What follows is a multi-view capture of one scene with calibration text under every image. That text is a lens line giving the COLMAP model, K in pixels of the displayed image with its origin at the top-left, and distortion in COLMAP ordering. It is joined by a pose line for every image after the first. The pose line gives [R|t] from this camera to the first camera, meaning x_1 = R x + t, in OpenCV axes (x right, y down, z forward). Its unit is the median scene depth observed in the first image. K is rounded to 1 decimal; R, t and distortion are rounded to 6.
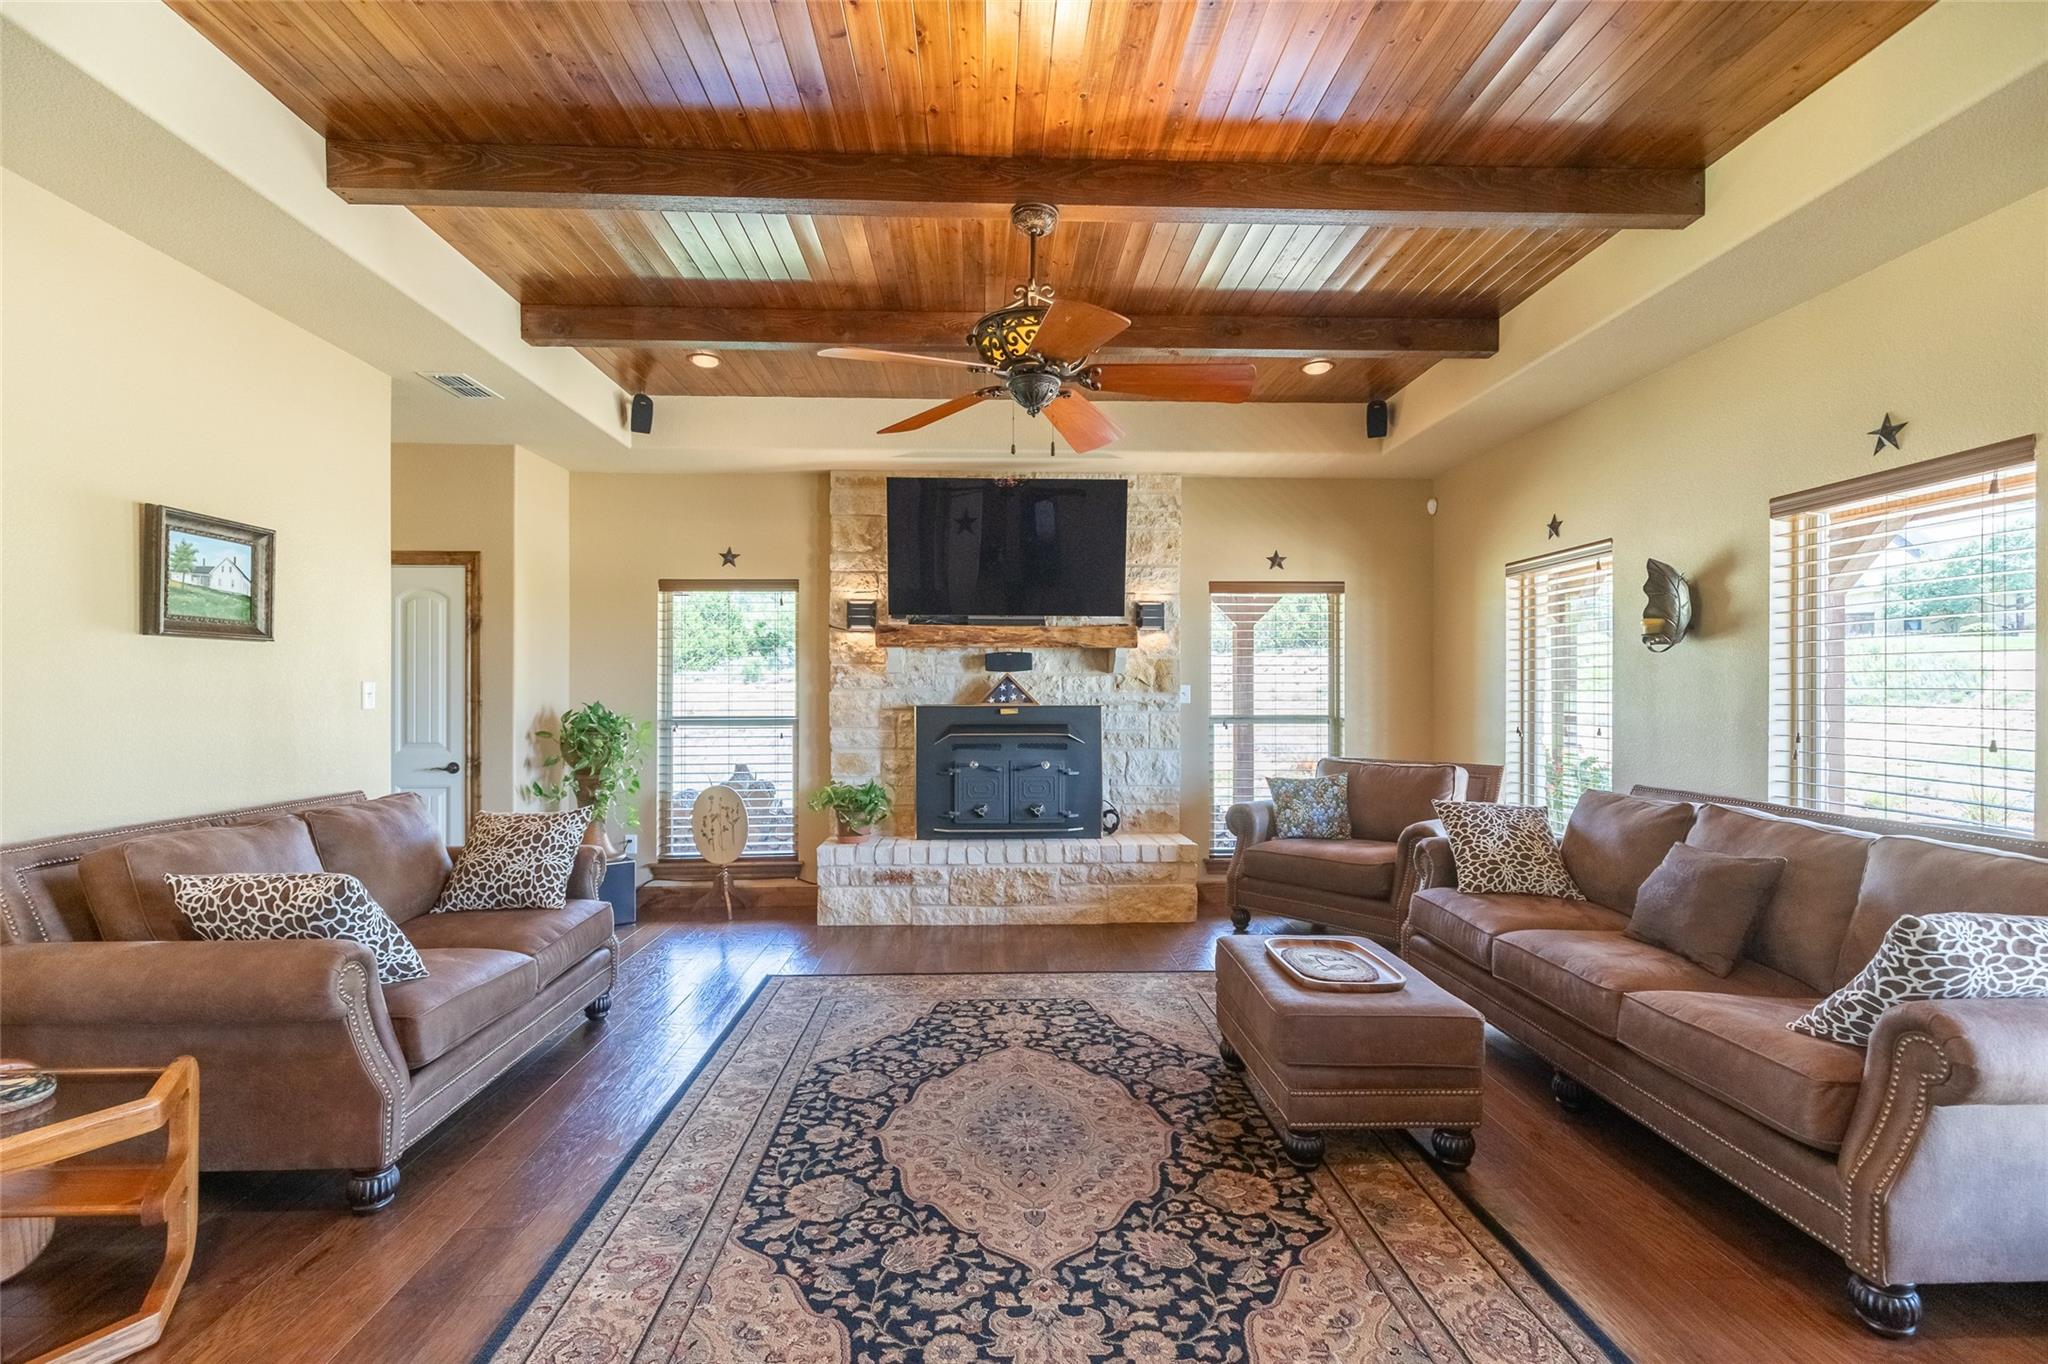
lens RADIAL K [[925.4, 0, 1011.7], [0, 925.4, 684.5], [0, 0, 1]] dist [0.004400, -0.000428]
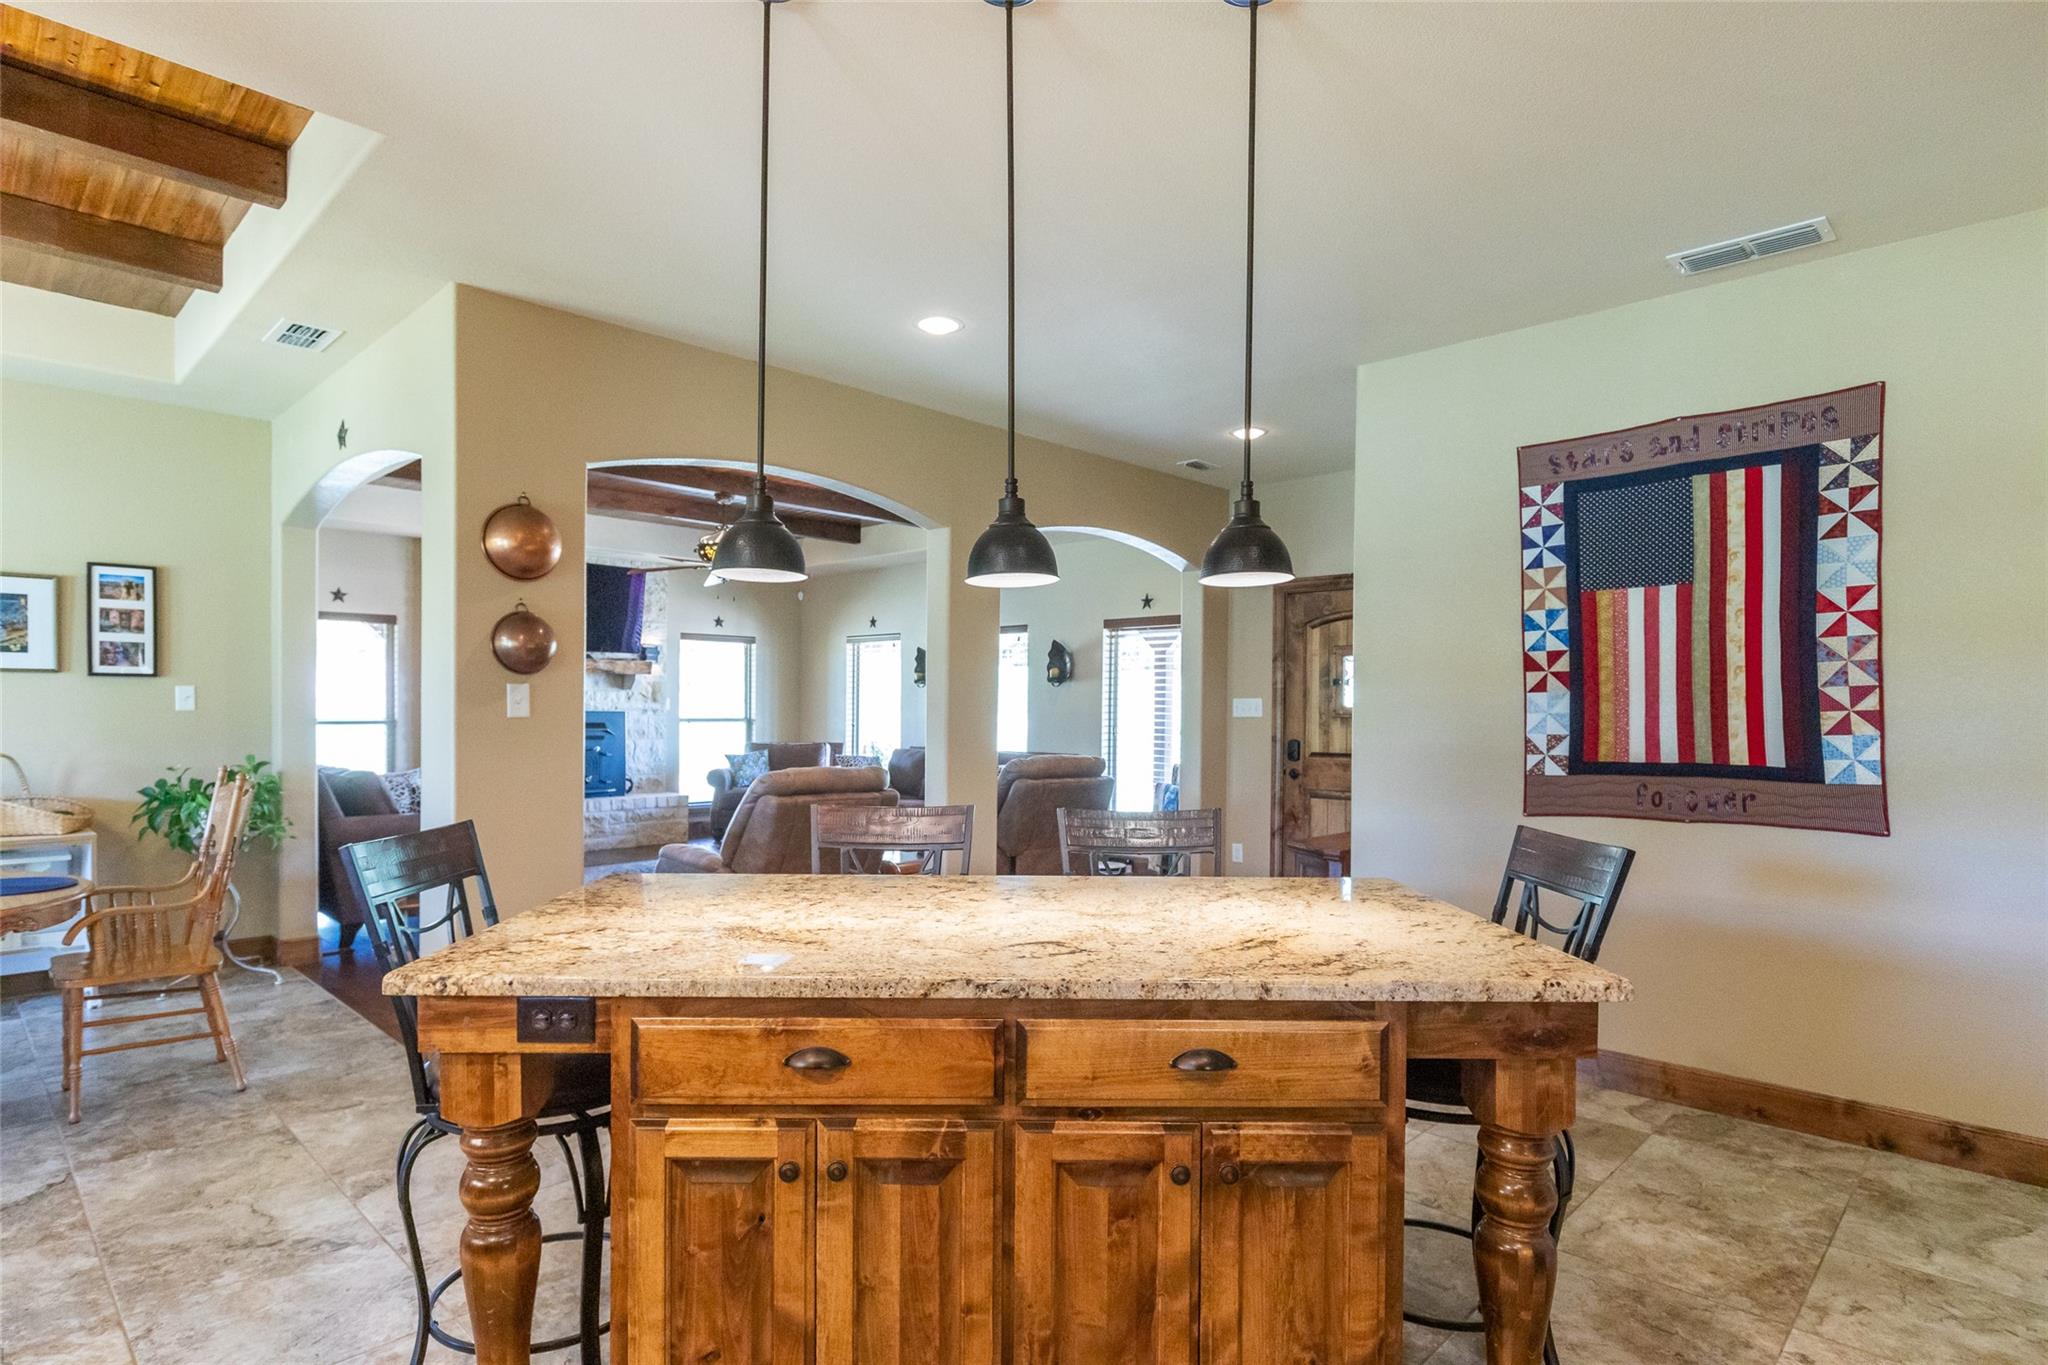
lens RADIAL K [[1171.9, 0, 1023.1], [0, 1171.9, 690.0], [0, 0, 1]] dist [-0.001135, -0.000122]
pose [[0.711577, 0.014058, 0.702467, -0.808361], [-0.018155, 0.999834, -0.001618, -0.021528], [-0.702373, -0.011602, 0.711714, -0.868993]]
